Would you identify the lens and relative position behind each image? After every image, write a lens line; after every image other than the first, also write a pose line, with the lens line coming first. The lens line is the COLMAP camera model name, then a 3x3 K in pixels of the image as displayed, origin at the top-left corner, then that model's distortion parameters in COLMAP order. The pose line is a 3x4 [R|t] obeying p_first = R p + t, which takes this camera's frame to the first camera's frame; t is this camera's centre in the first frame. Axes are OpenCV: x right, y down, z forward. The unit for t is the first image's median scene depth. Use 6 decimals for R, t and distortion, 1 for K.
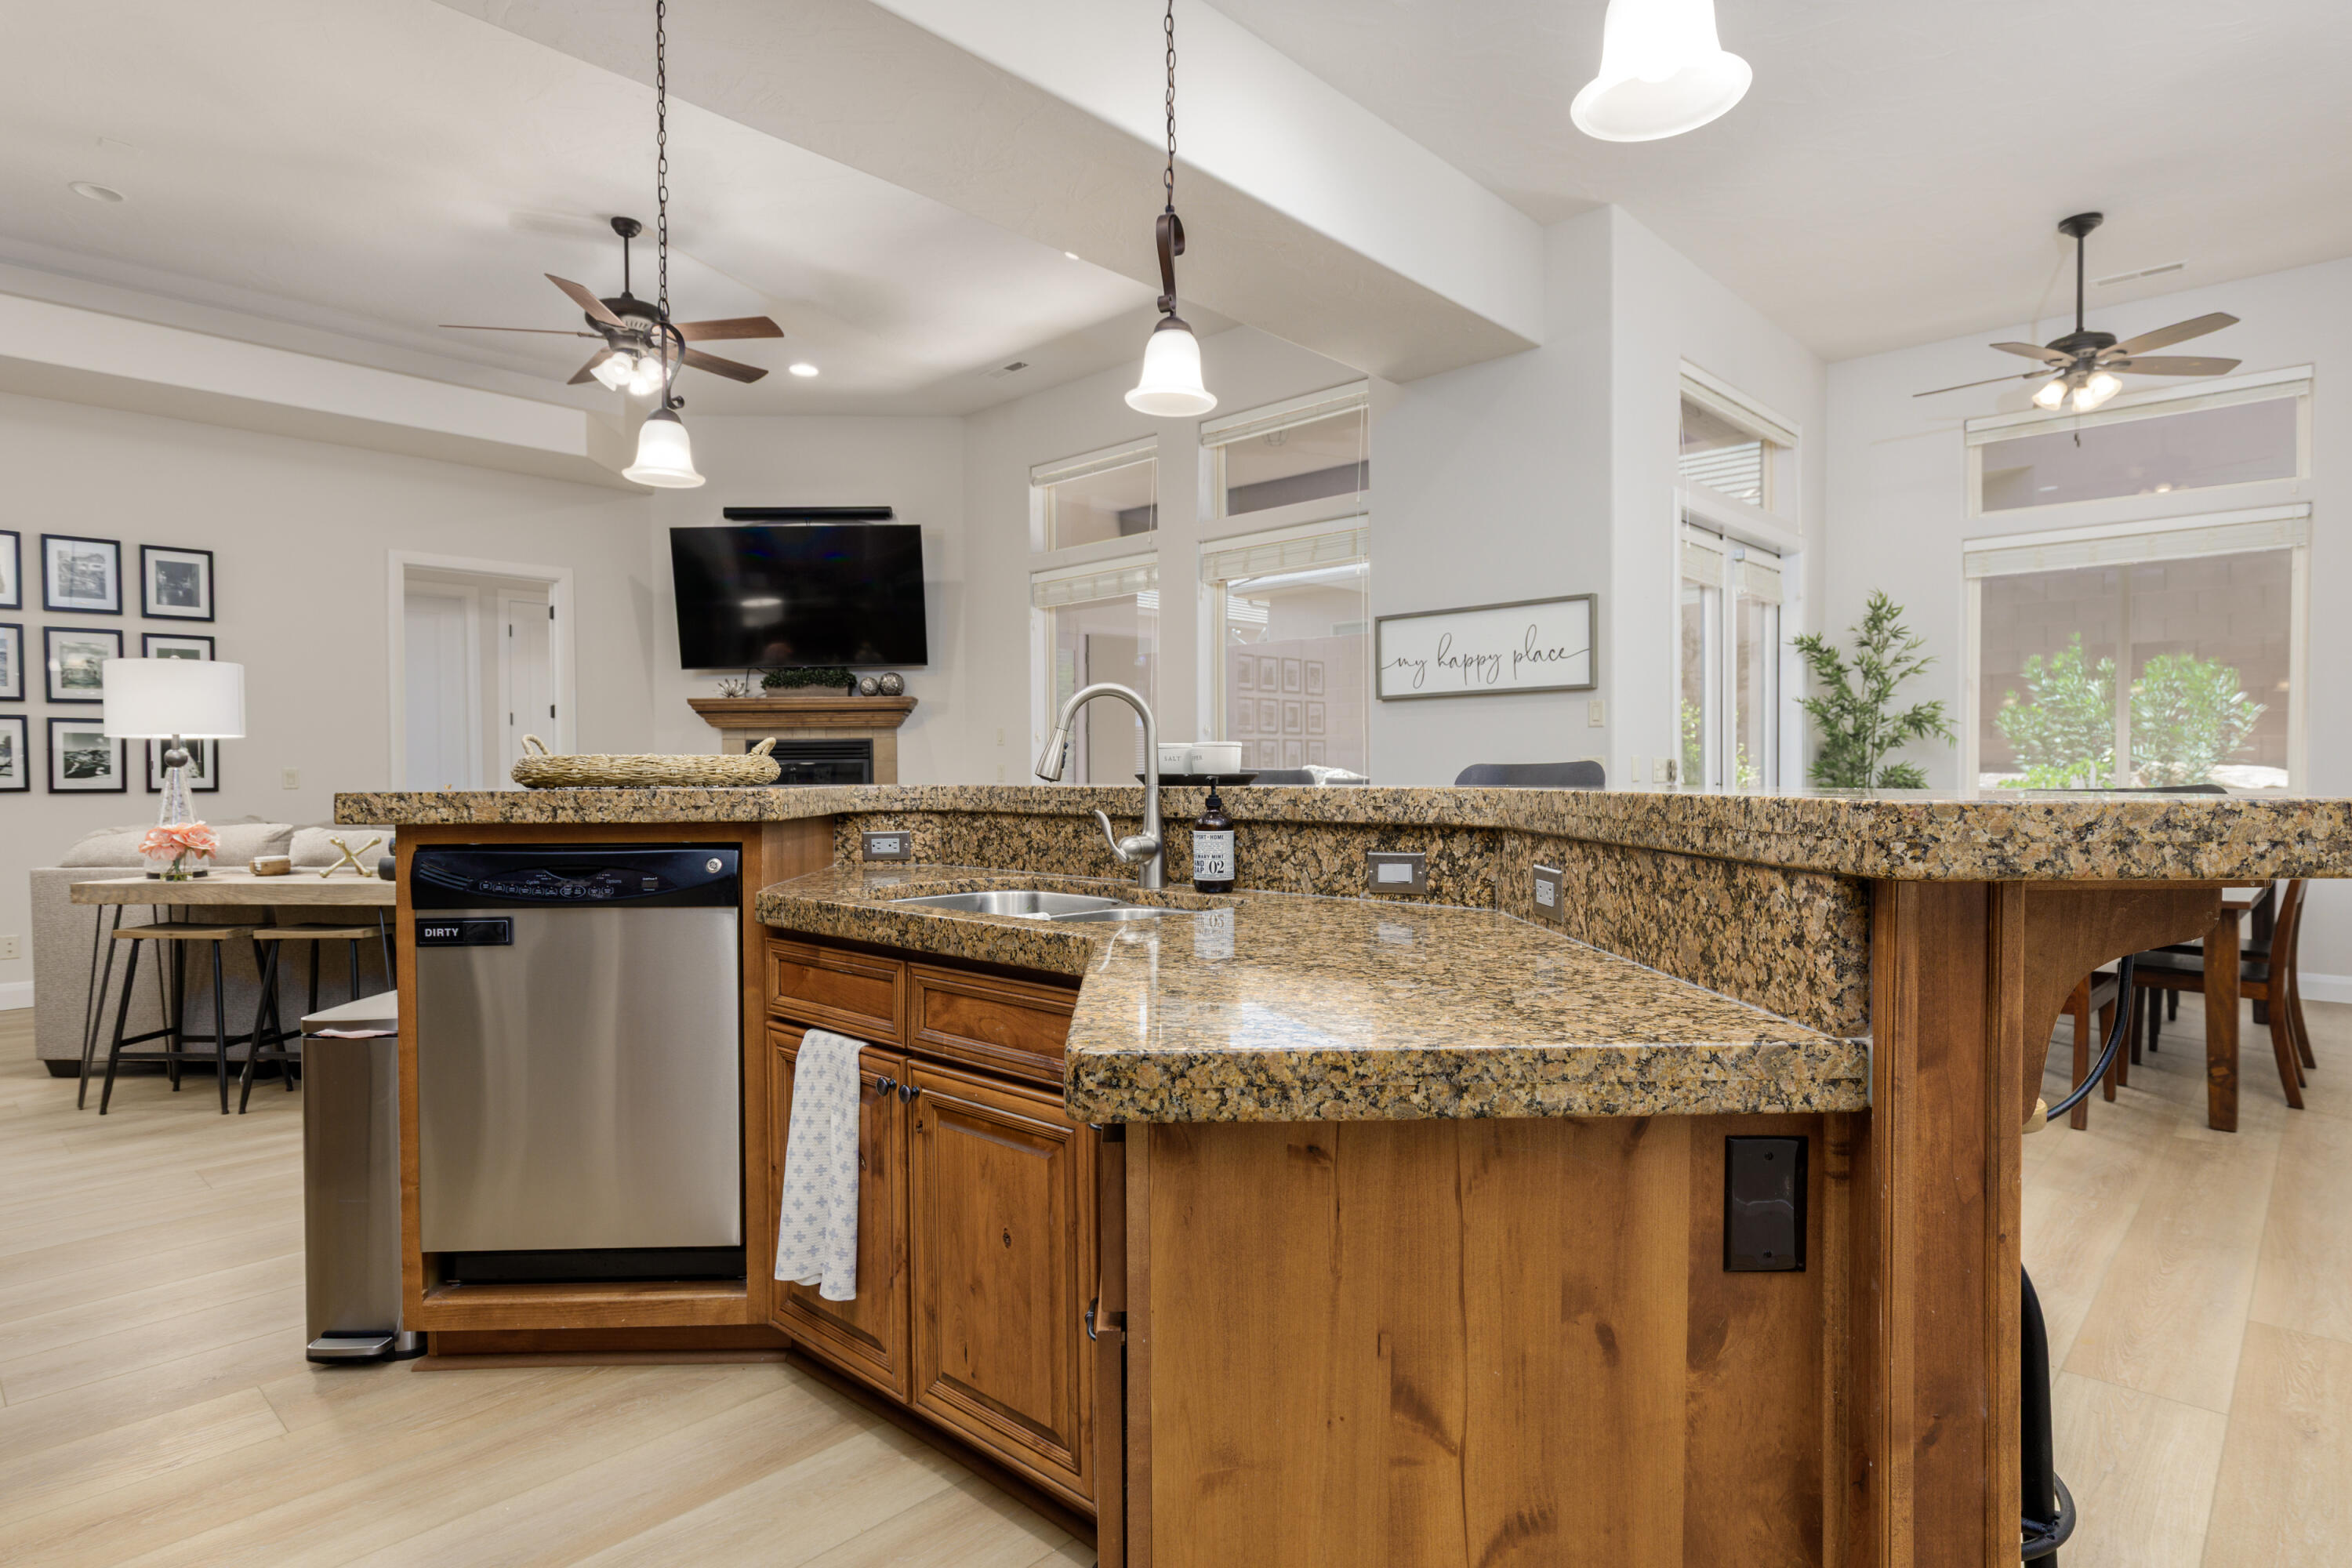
lens RADIAL K [[1249.7, 0, 1168.6], [0, 1249.7, 790.6], [0, 0, 1]] dist [0.004726, 0.000954]
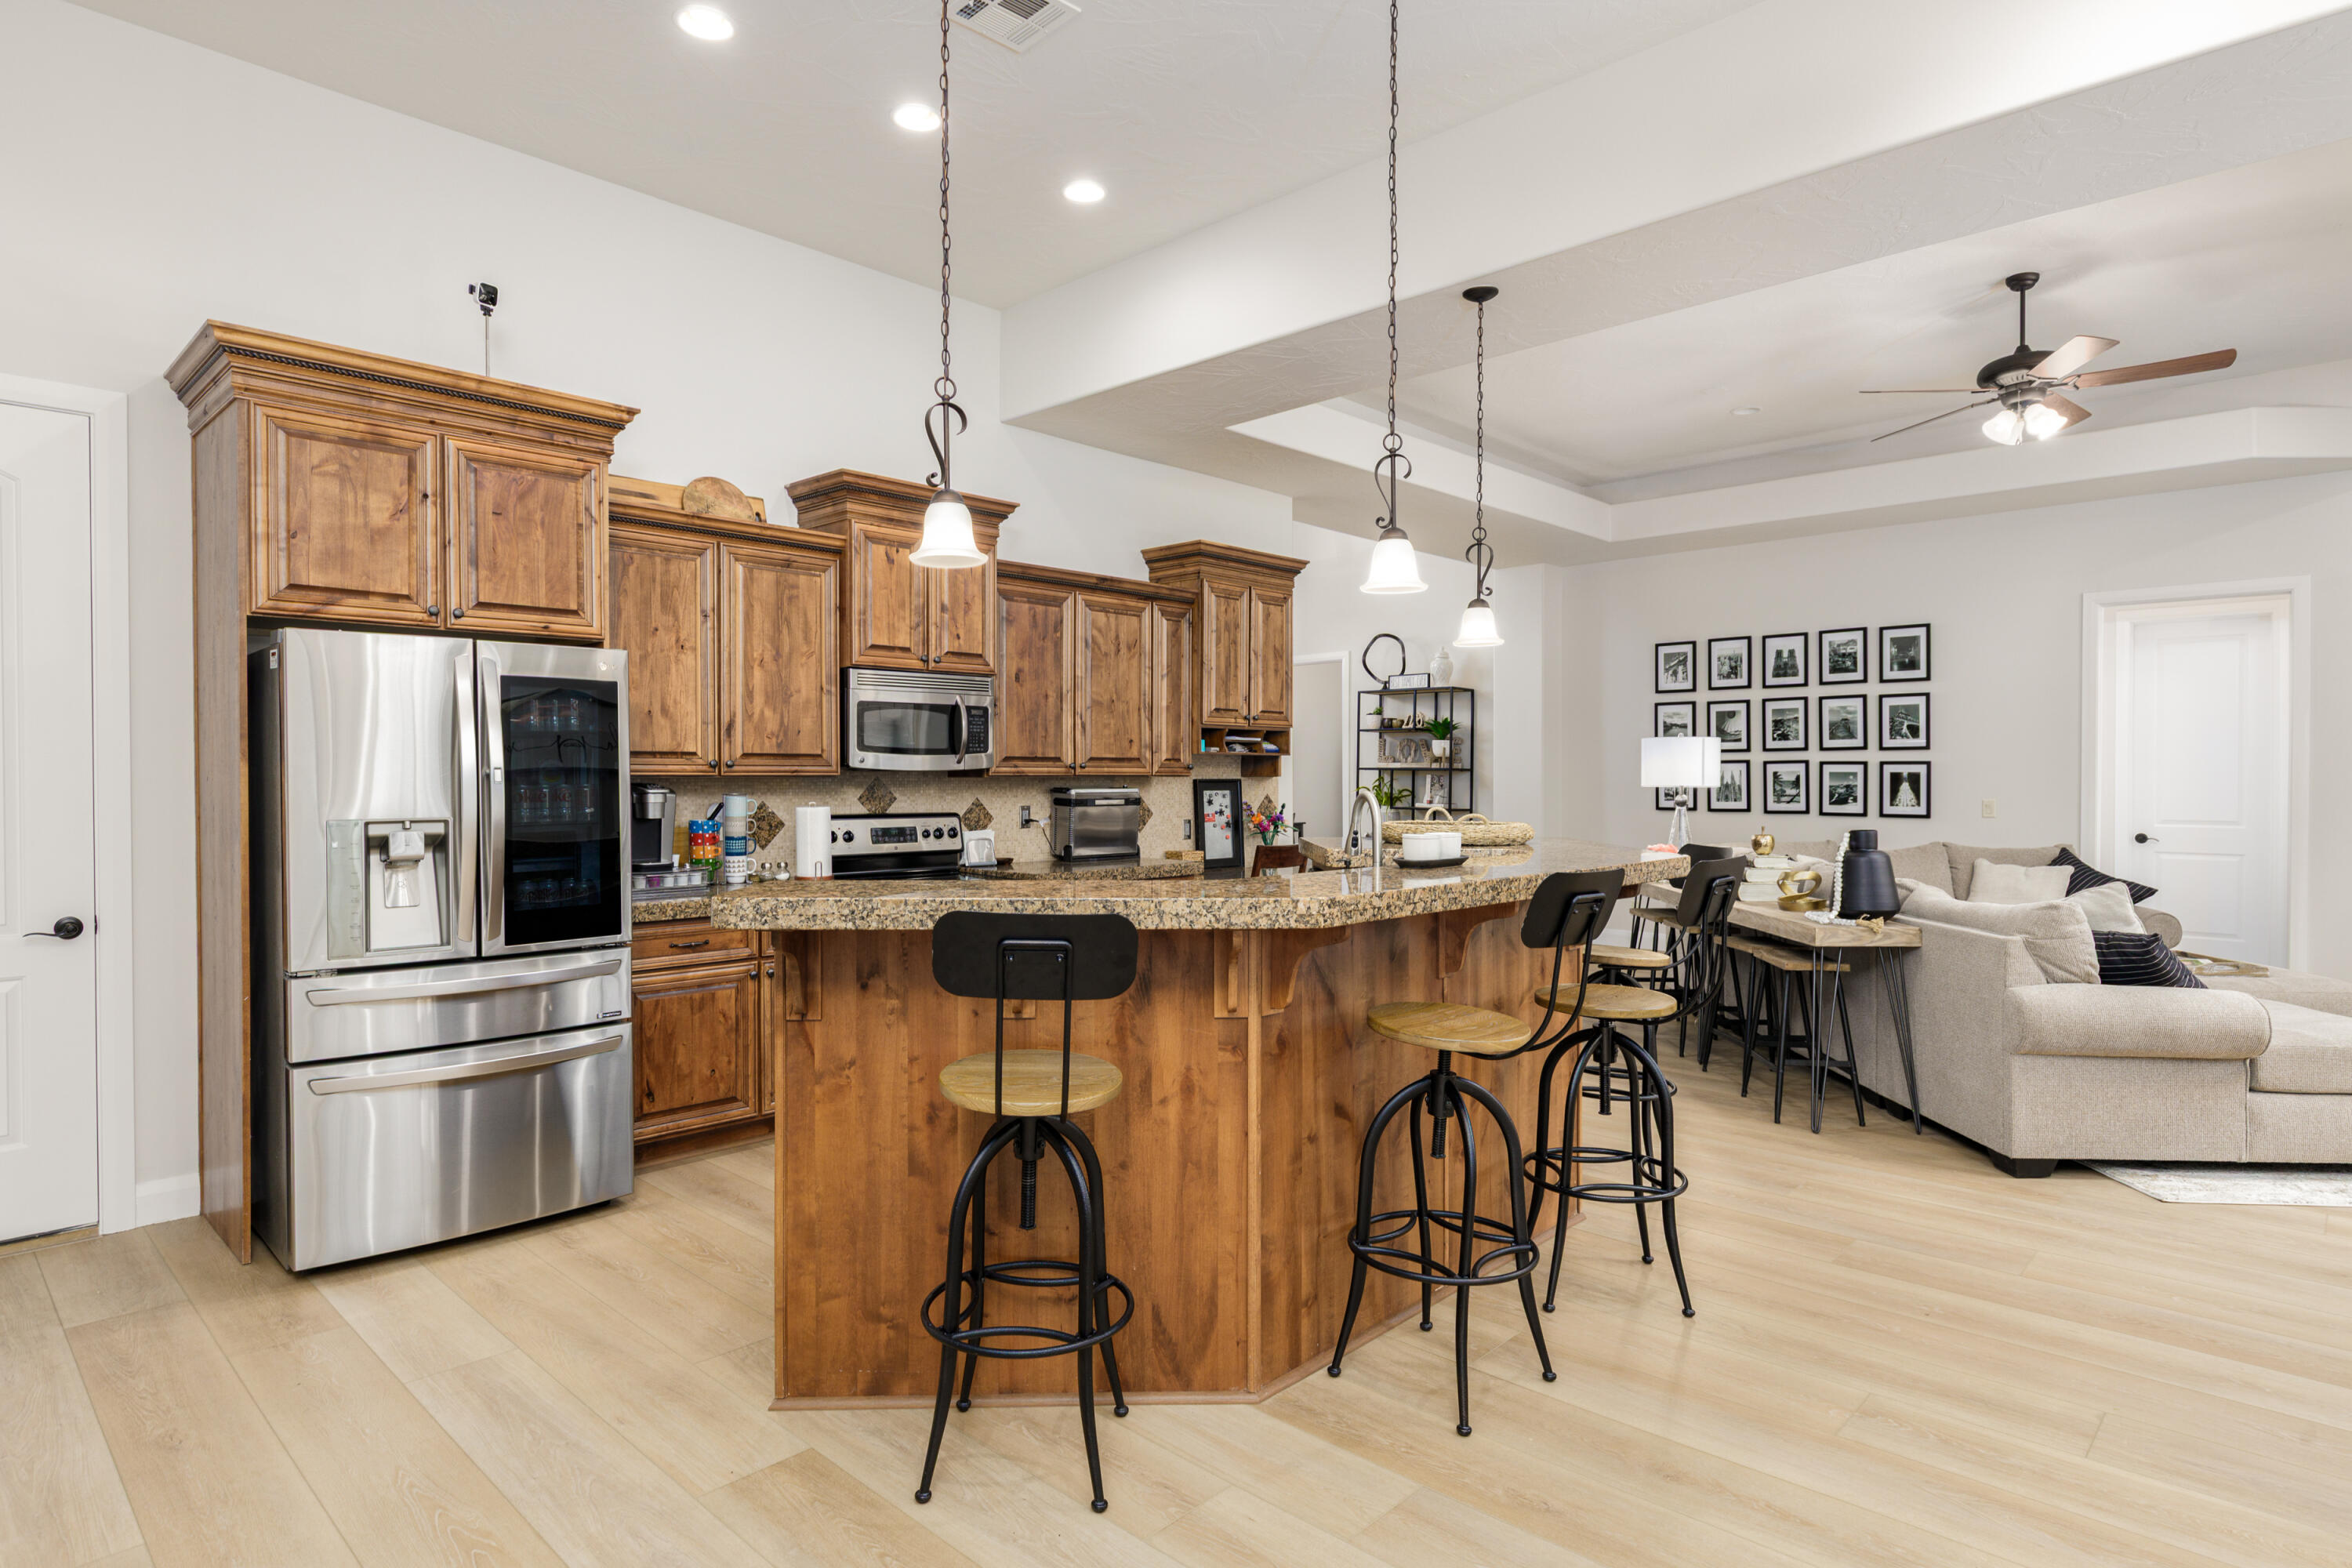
lens RADIAL K [[1269.1, 0, 1176.0], [0, 1269.1, 784.0], [0, 0, 1]] dist [0.006072, -0.002288]
pose [[-0.007083, 0.013445, -0.999885, 0.496644], [-0.015924, 0.999781, 0.013556, -0.038002], [0.999848, 0.016019, -0.006867, 0.270956]]
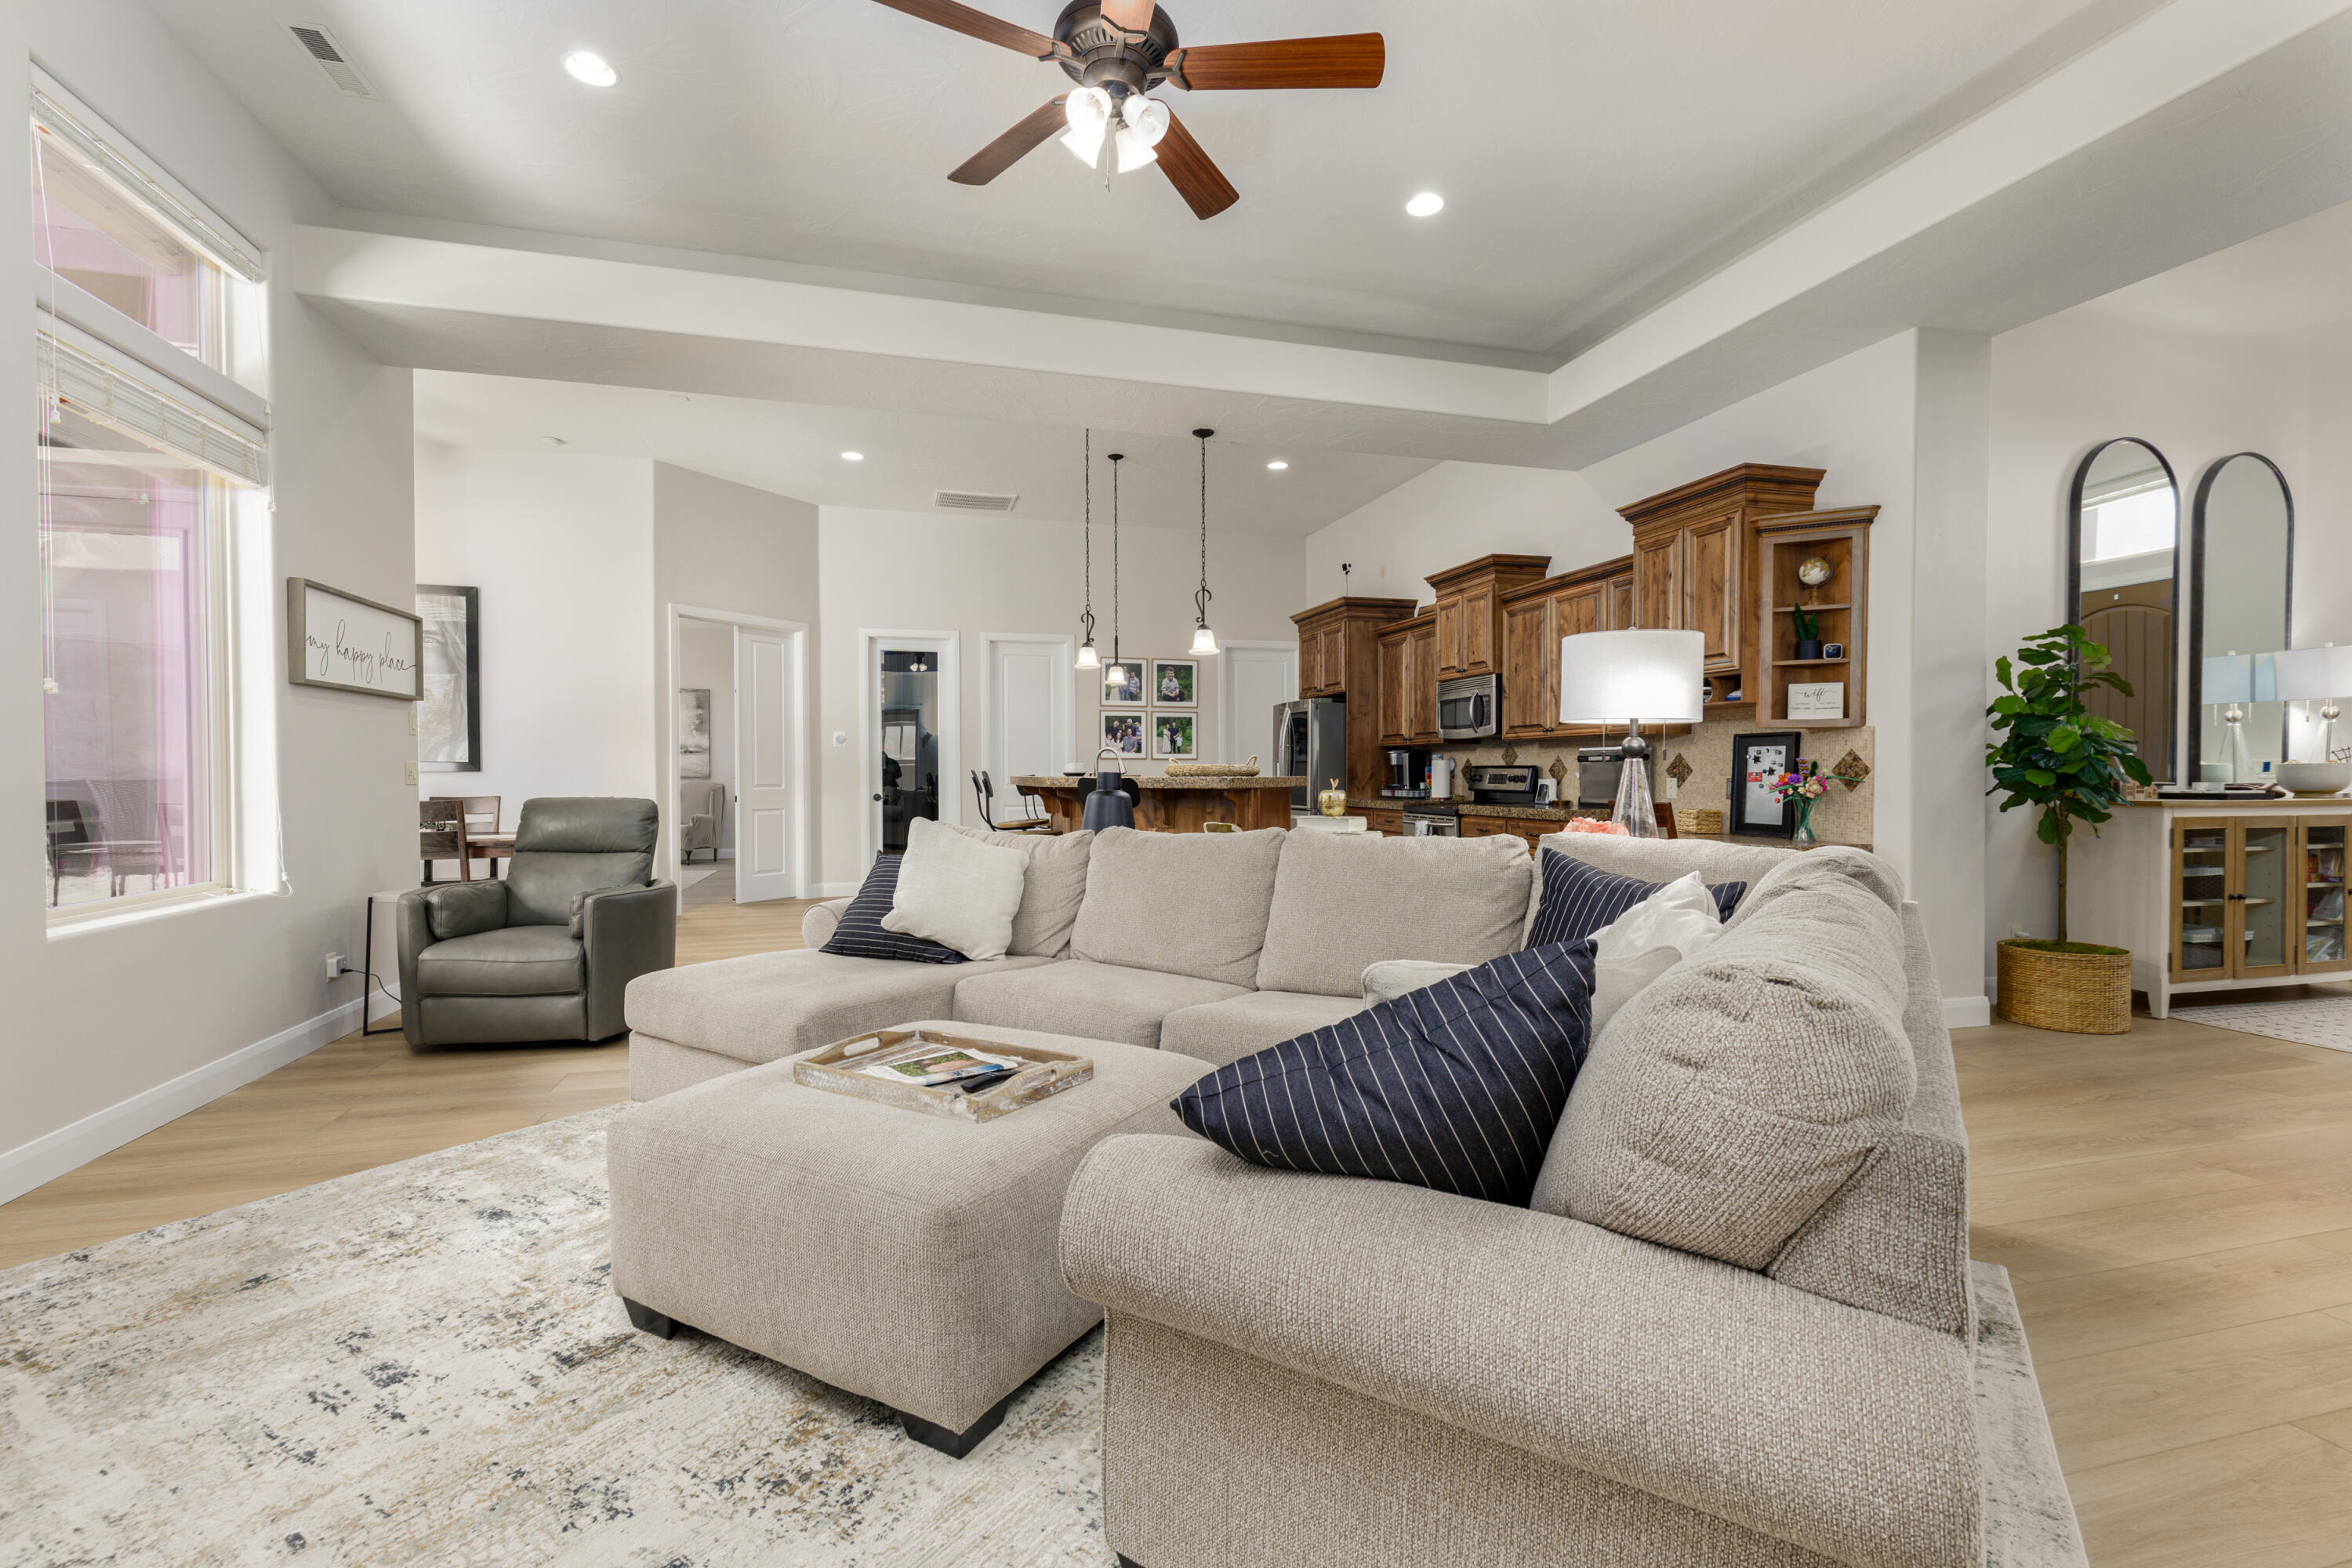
lens RADIAL K [[1048.3, 0, 1171.7], [0, 1048.3, 788.3], [0, 0, 1]] dist [0.005577, -0.000751]
pose [[-0.854118, -0.000884, 0.520078, -0.598220], [0.014723, 0.999557, 0.025879, -0.014088], [-0.519871, 0.029761, -0.853726, 1.185070]]
